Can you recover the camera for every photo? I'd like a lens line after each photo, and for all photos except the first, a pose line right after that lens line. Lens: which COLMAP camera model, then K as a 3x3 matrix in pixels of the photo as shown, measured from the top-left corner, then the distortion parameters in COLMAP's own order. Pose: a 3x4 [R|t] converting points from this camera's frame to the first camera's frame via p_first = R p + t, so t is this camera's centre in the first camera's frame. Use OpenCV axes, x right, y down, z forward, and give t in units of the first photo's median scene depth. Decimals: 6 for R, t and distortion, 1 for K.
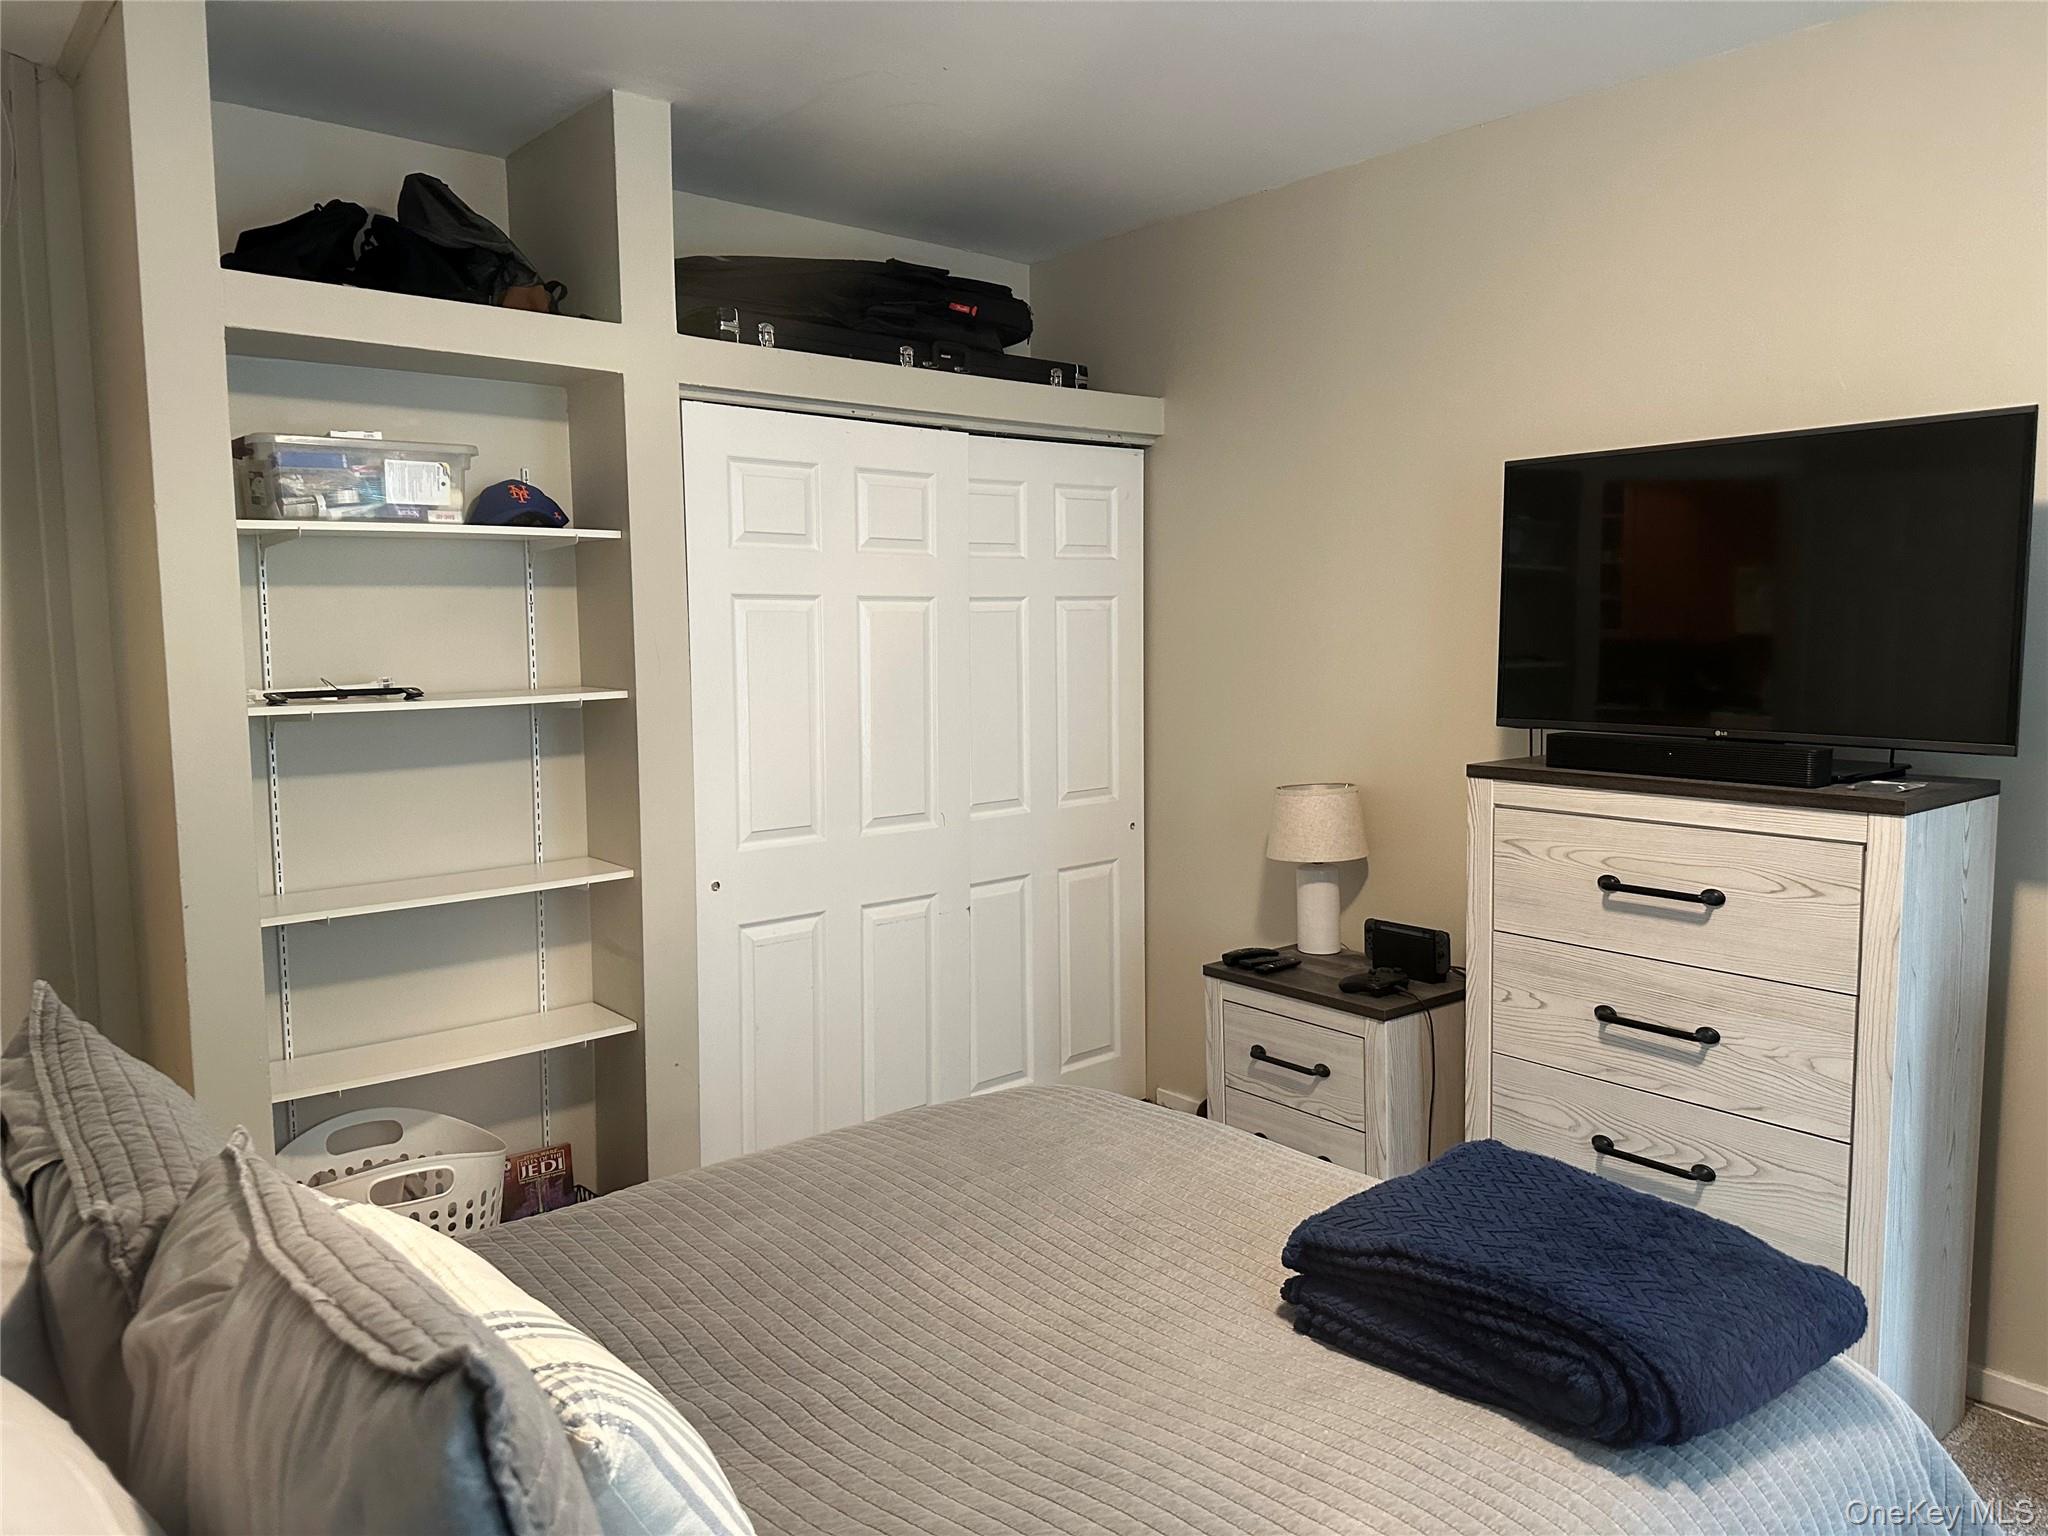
lens RADIAL K [[1429.3, 0, 1023.9], [0, 1429.3, 776.7], [0, 0, 1]] dist [0.098234, -0.130962]
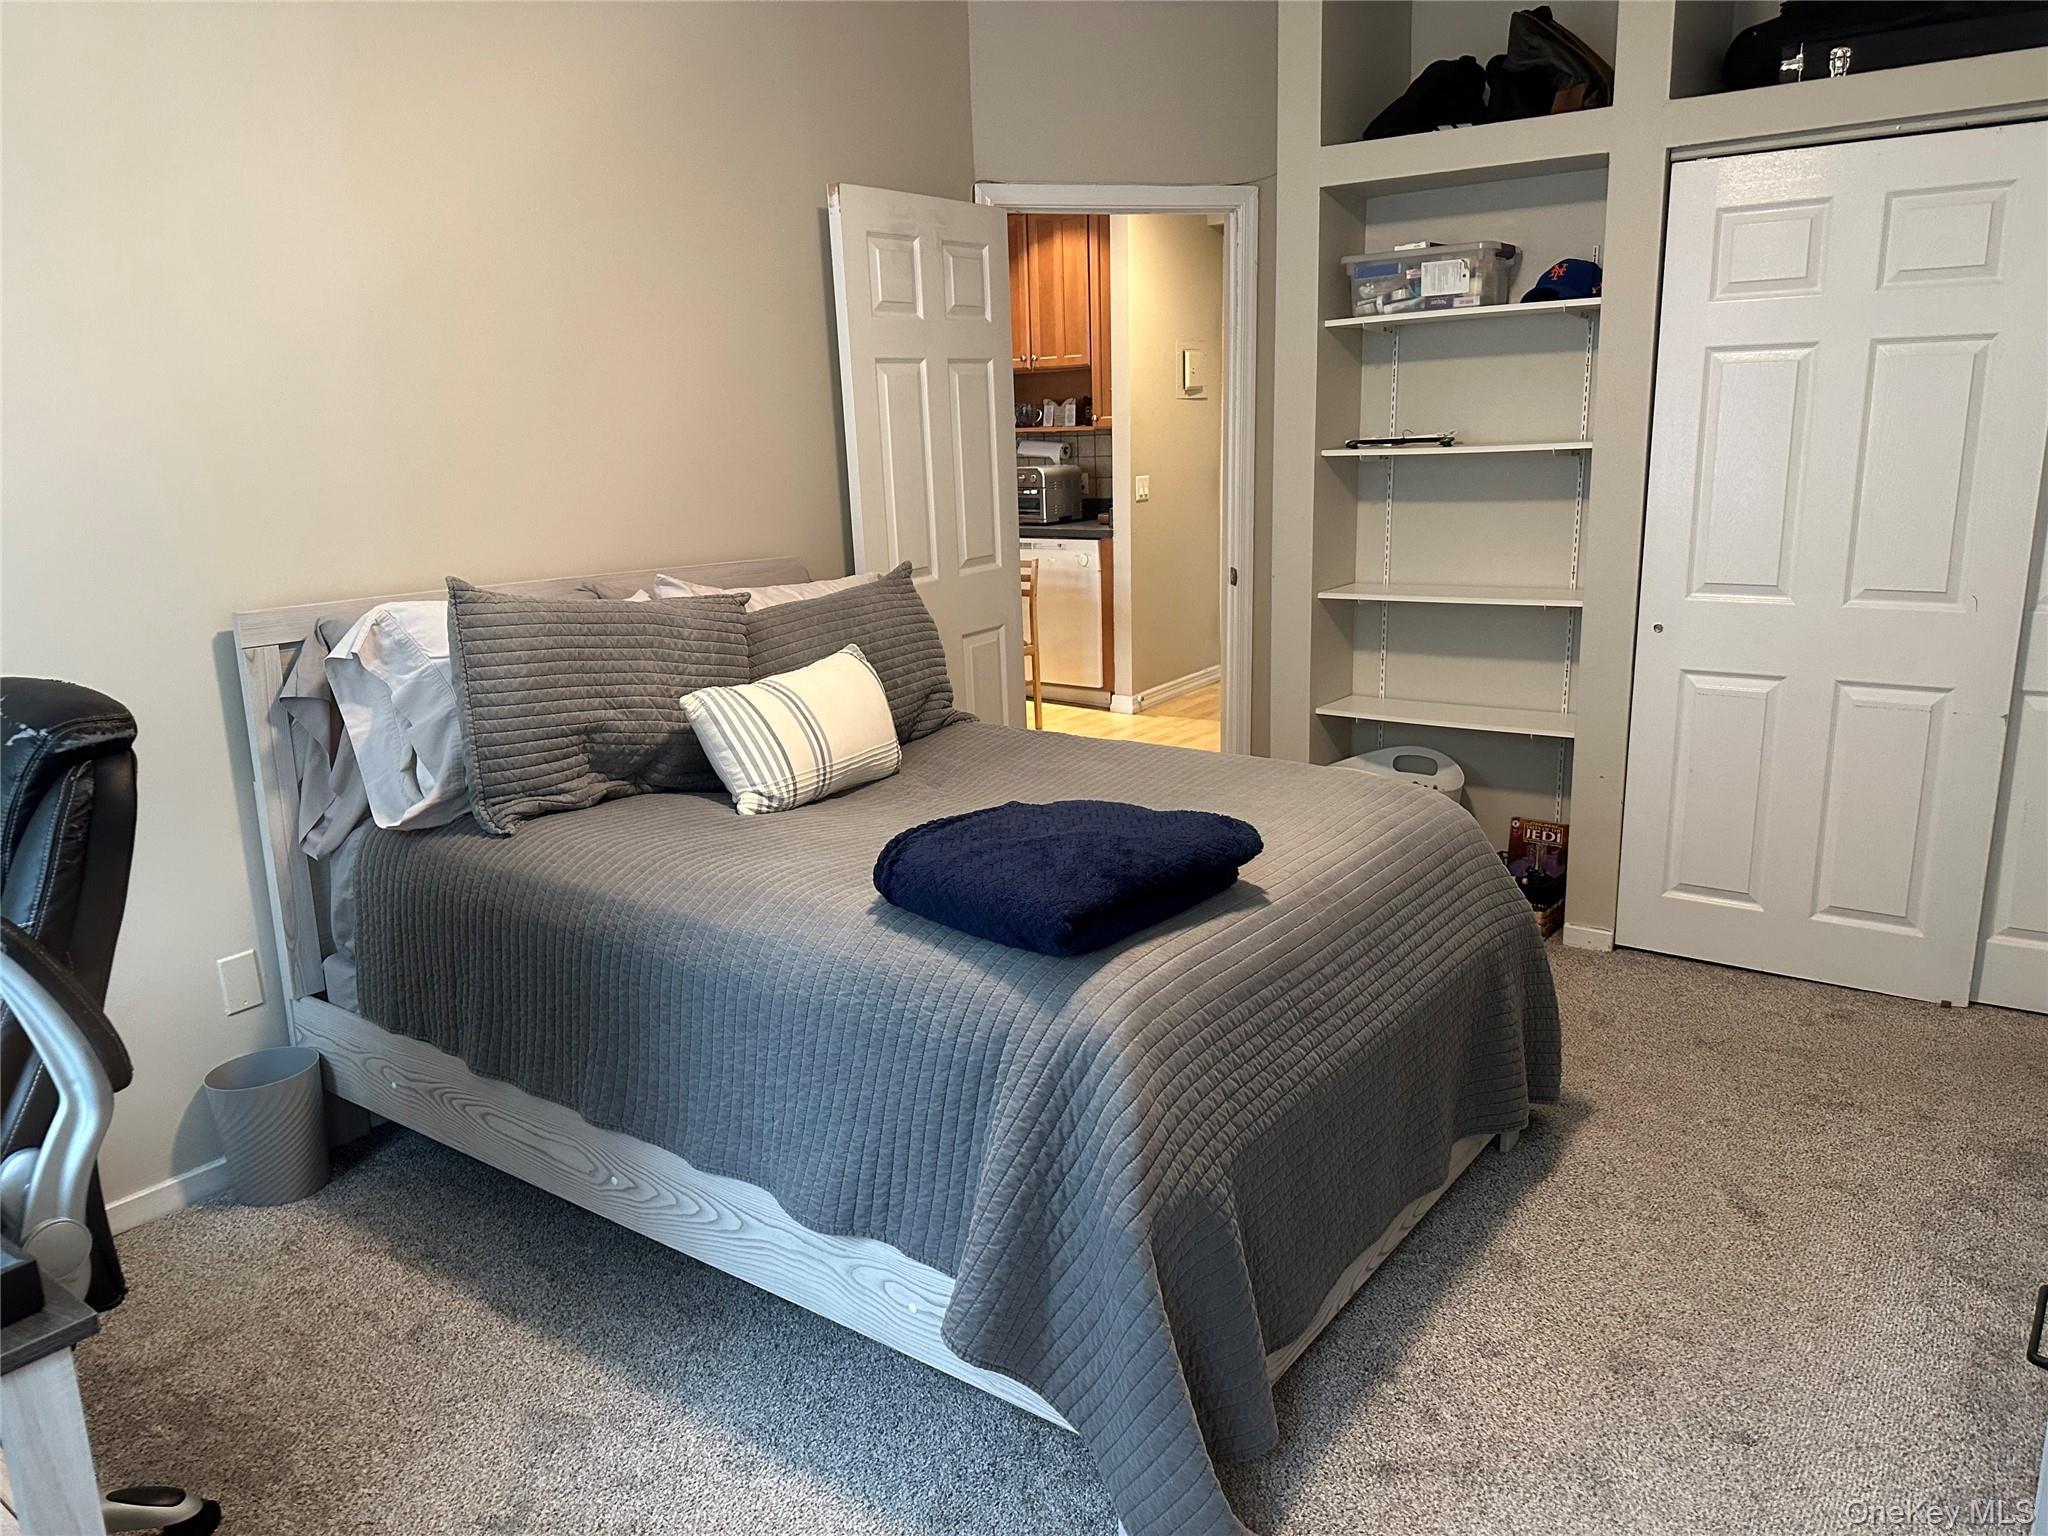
lens RADIAL K [[1445.1, 0, 1016.8], [0, 1445.1, 771.6], [0, 0, 1]] dist [0.052988, -0.055423]
pose [[0.240688, 0.237290, -0.941150, 0.840303], [-0.076181, 0.971282, 0.225405, -0.034495], [0.967608, 0.017445, 0.251853, 0.292792]]
